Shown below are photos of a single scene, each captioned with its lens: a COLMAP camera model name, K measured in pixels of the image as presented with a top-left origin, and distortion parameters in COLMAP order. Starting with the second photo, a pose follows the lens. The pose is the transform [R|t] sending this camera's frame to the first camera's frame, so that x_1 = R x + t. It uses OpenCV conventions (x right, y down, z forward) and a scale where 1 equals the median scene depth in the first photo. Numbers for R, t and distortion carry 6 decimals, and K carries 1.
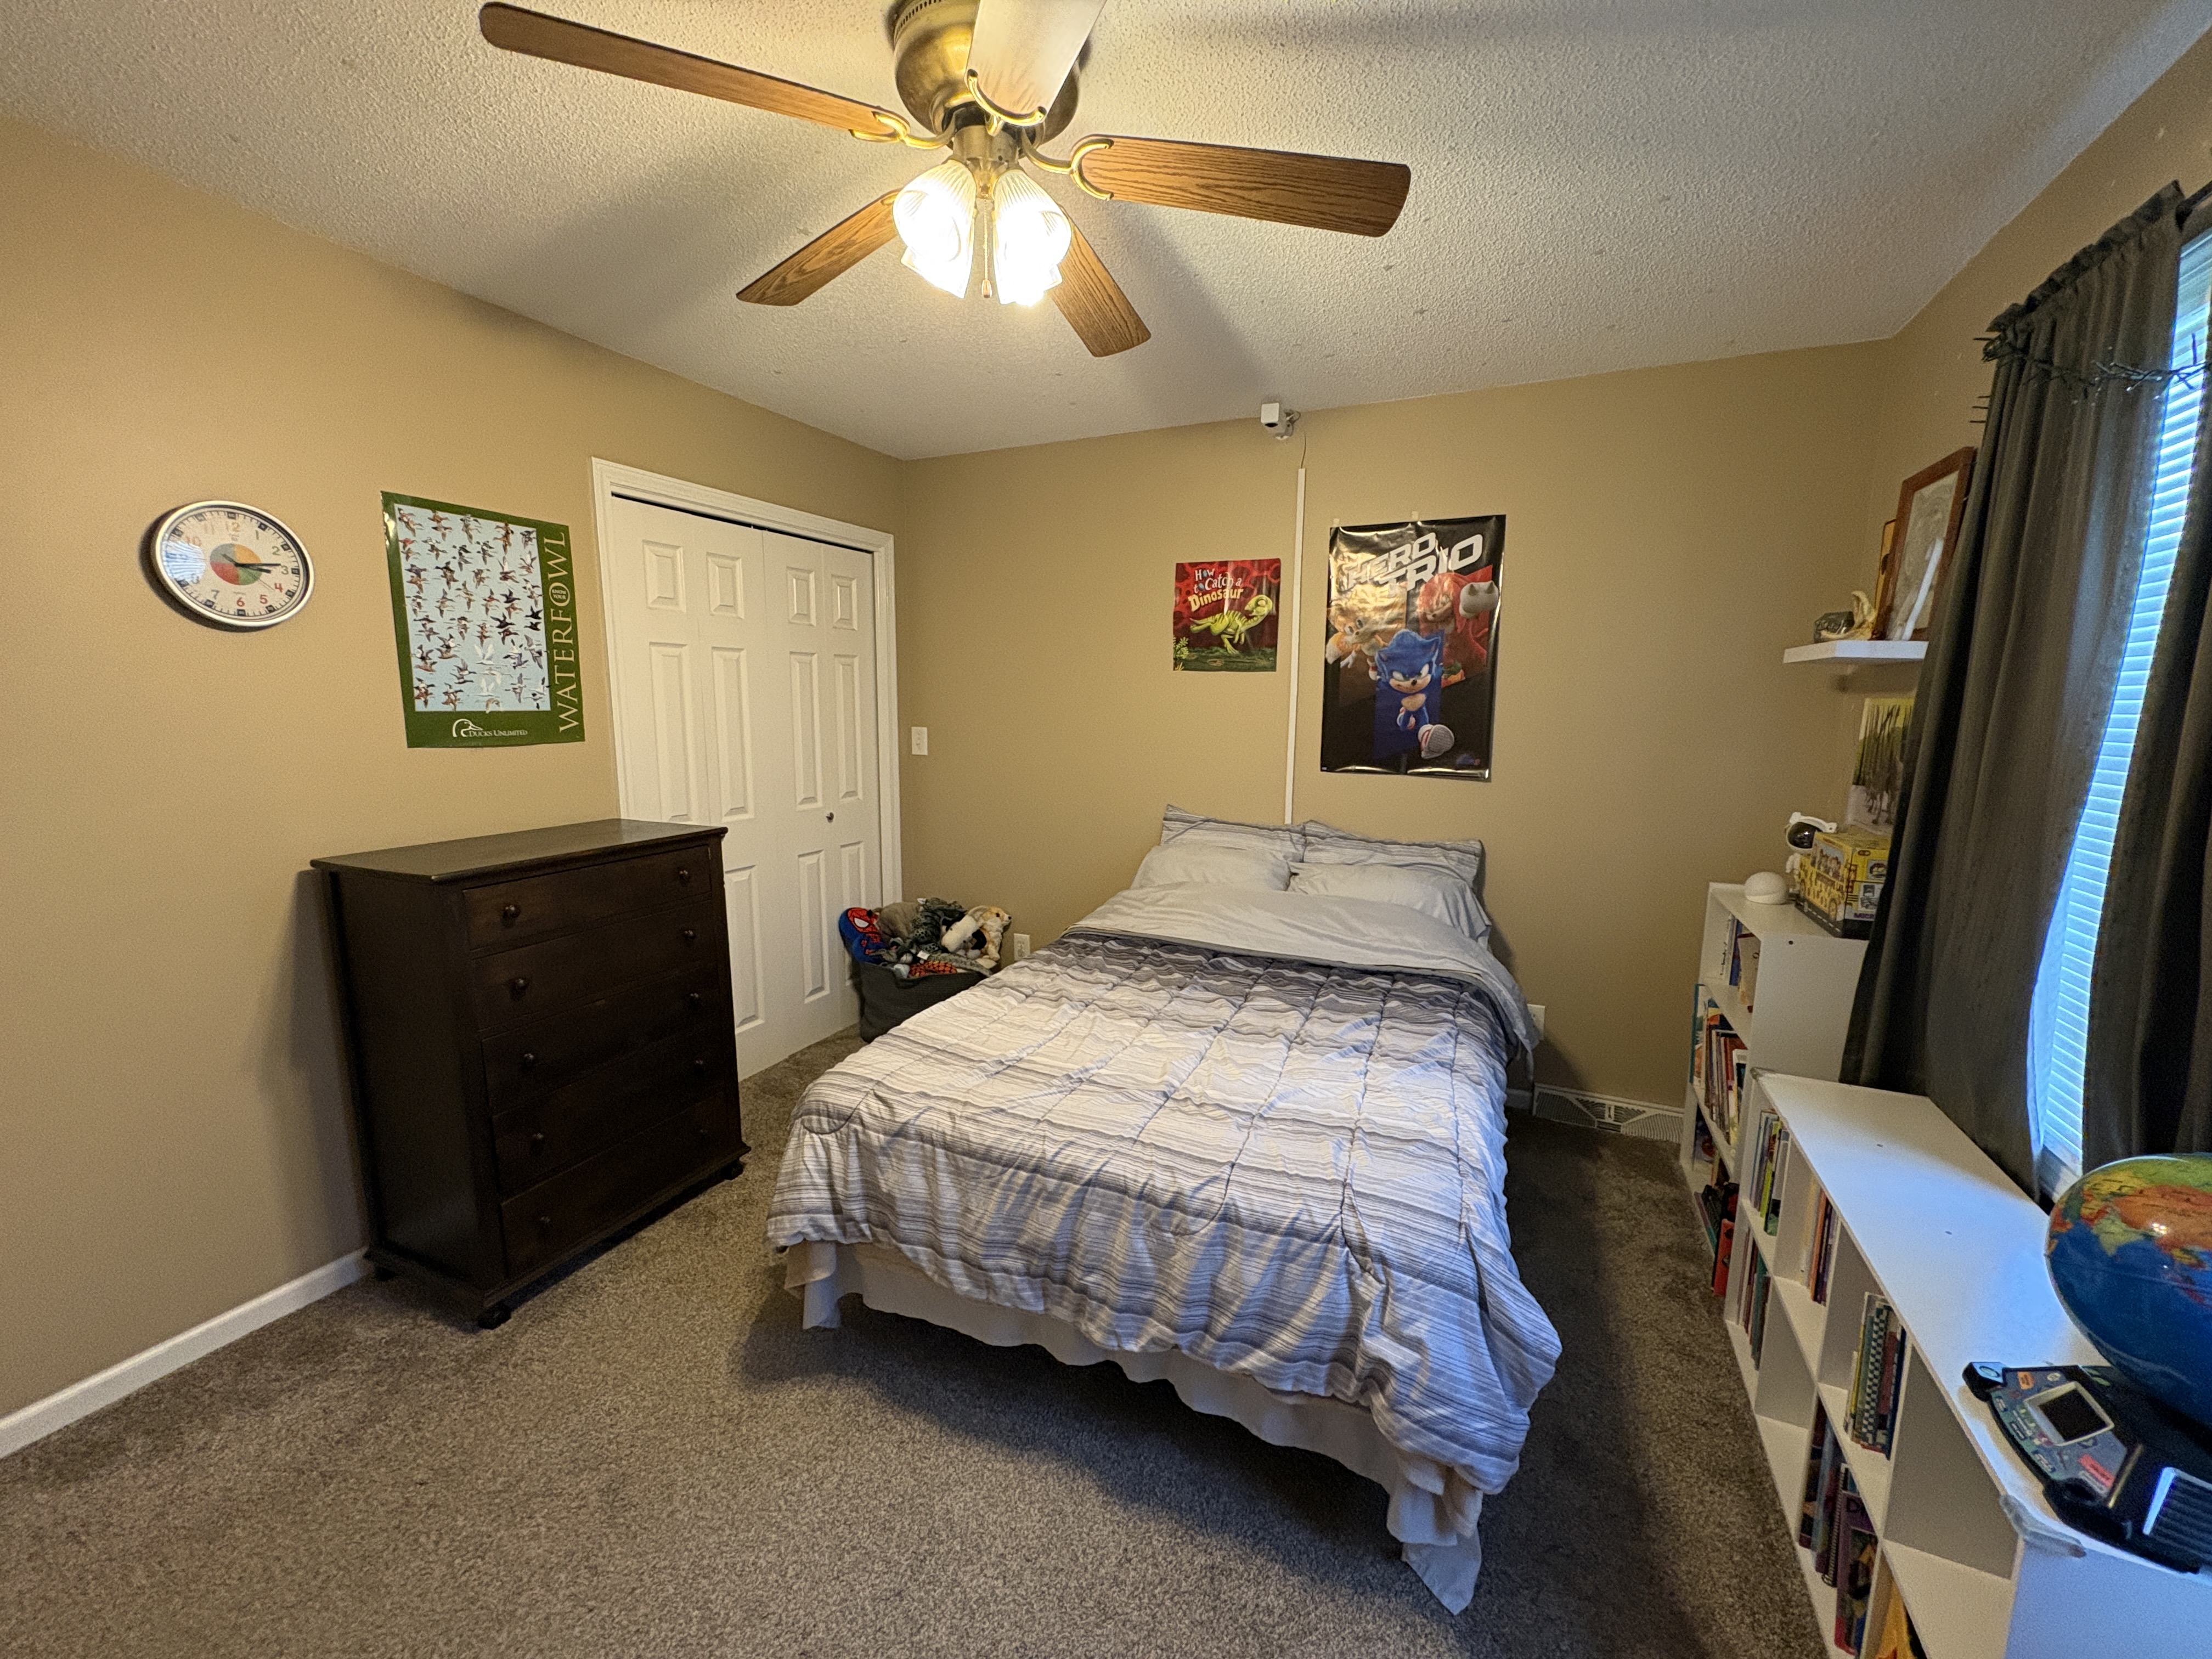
lens RADIAL K [[874.1, 0, 1108.2], [0, 874.1, 827.8], [0, 0, 1]] dist [0.001114, 0.000099]
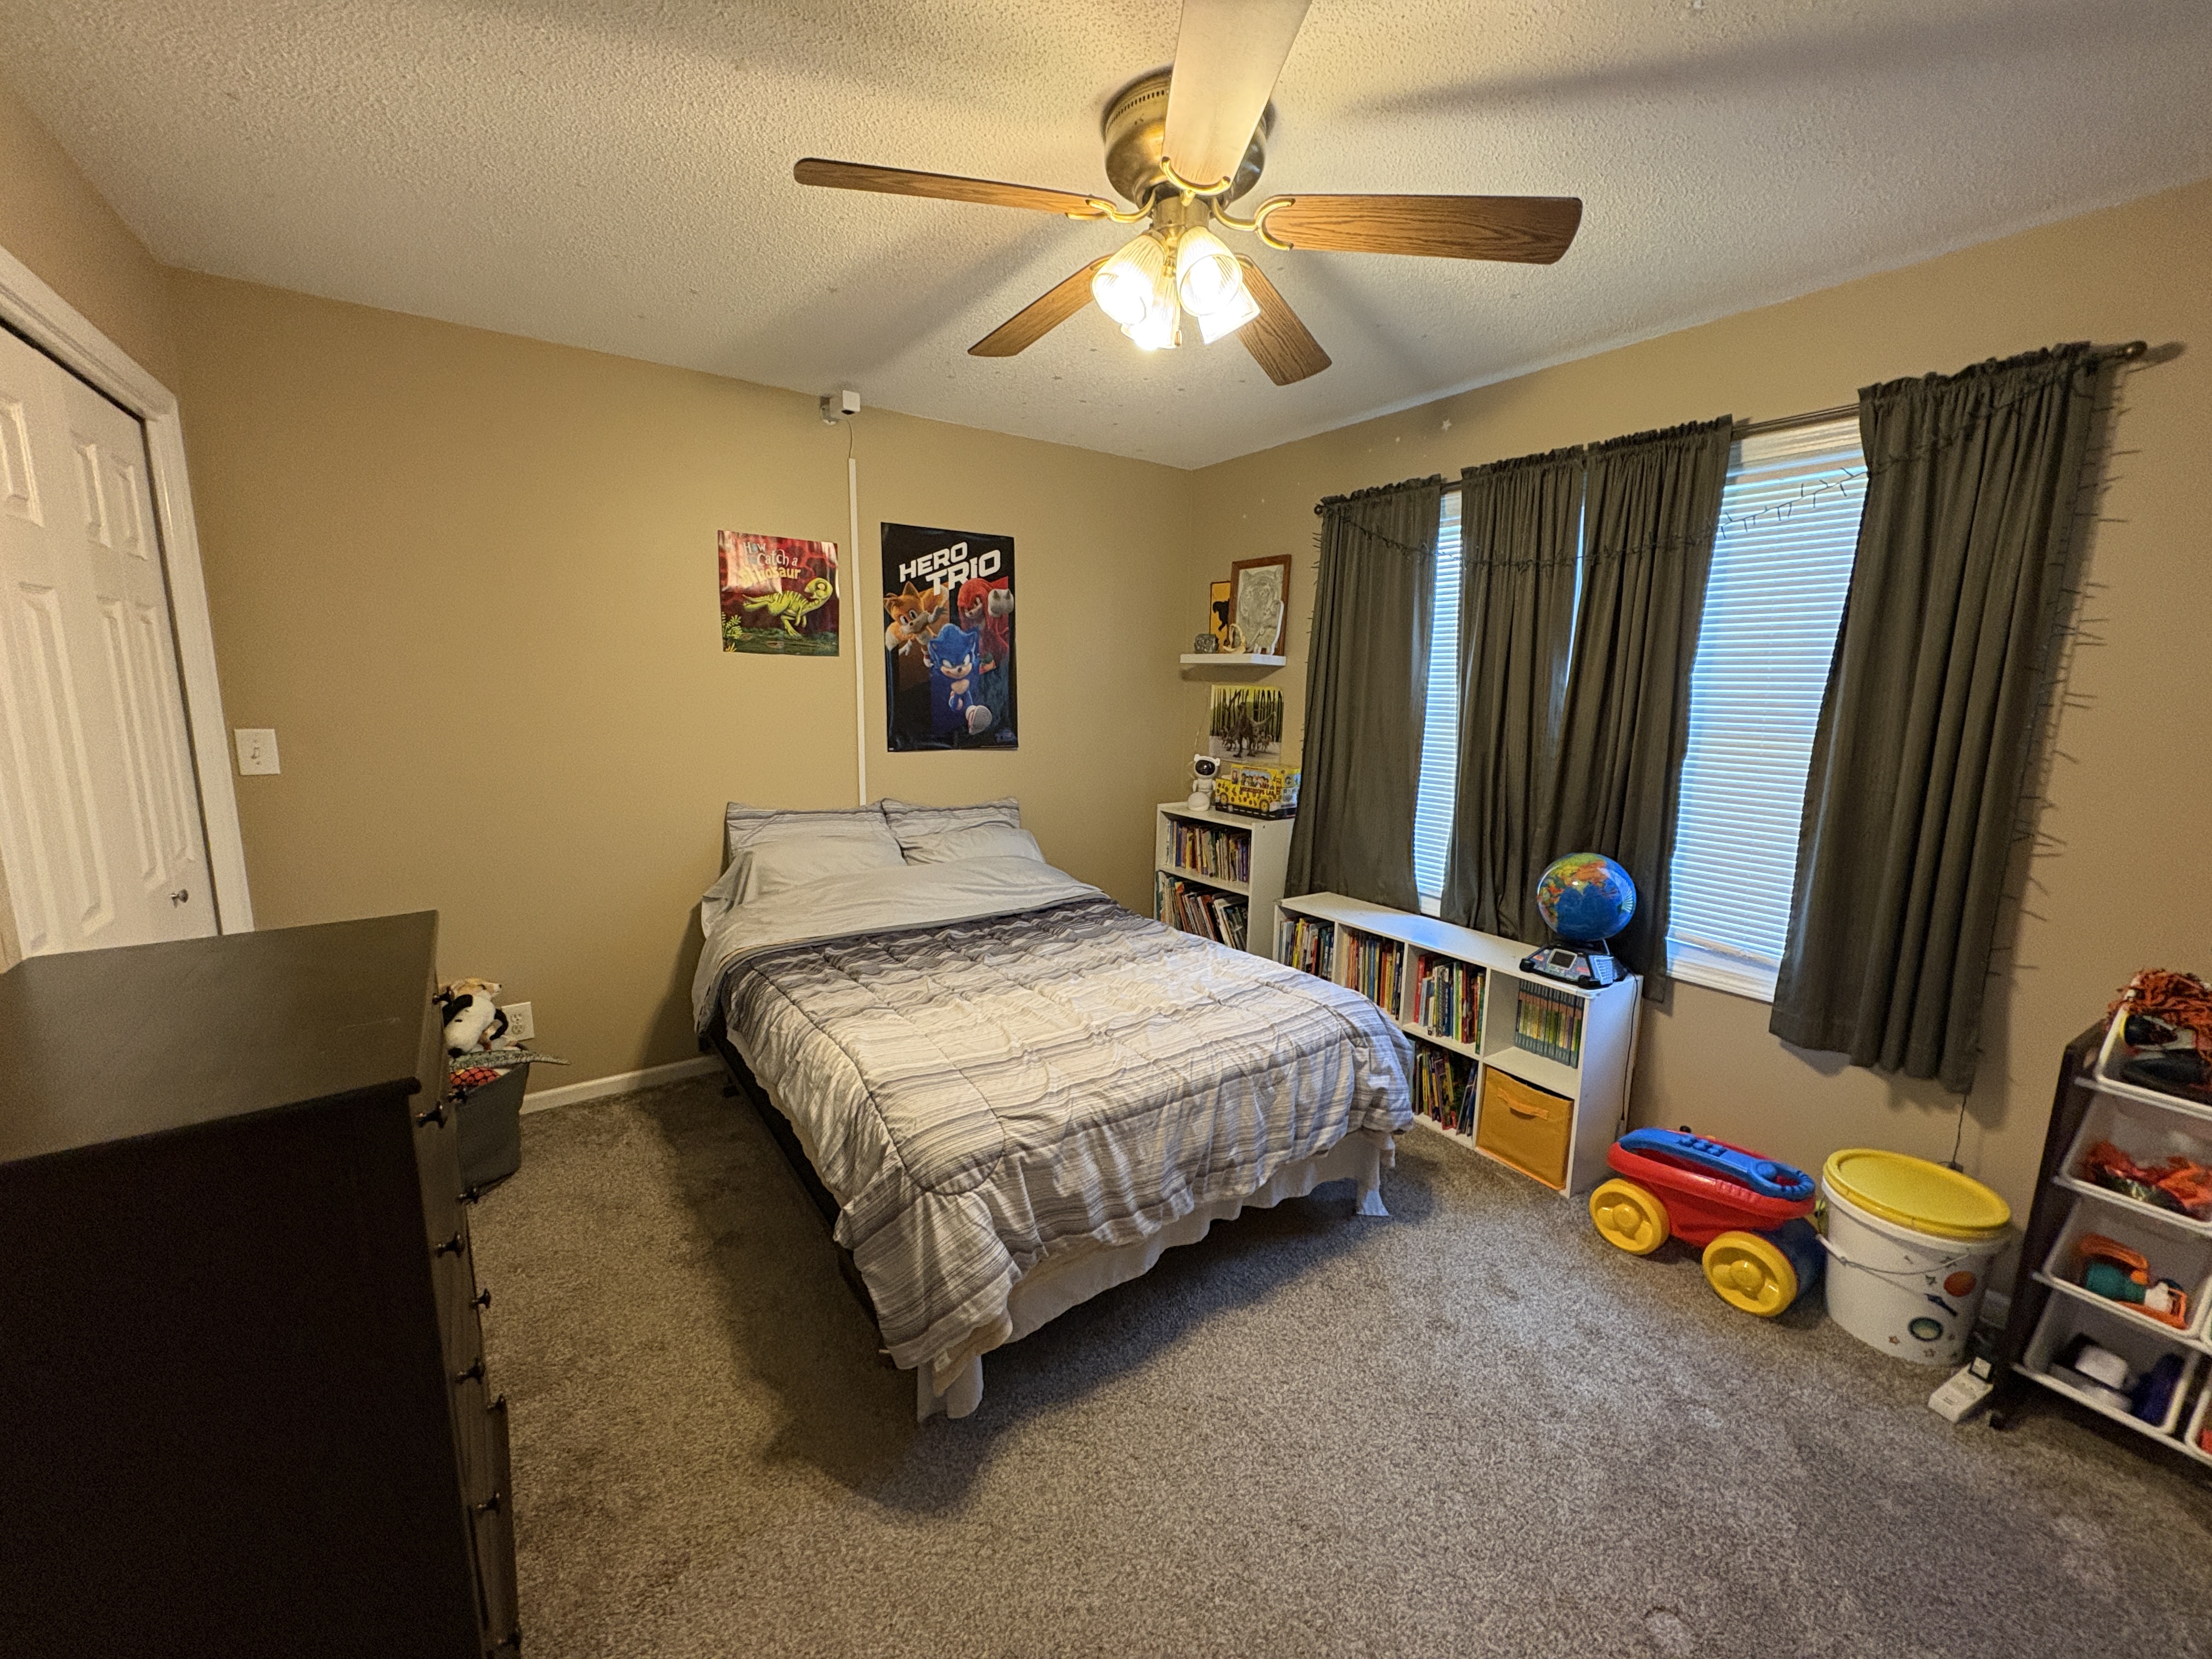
lens RADIAL K [[874.1, 0, 1103.4], [0, 874.1, 826.8], [0, 0, 1]] dist [0.001114, 0.000099]
pose [[0.507846, -0.143788, 0.849363, -0.651140], [0.116207, 0.988394, 0.097842, -0.058019], [-0.853574, 0.049013, 0.518661, 0.274472]]
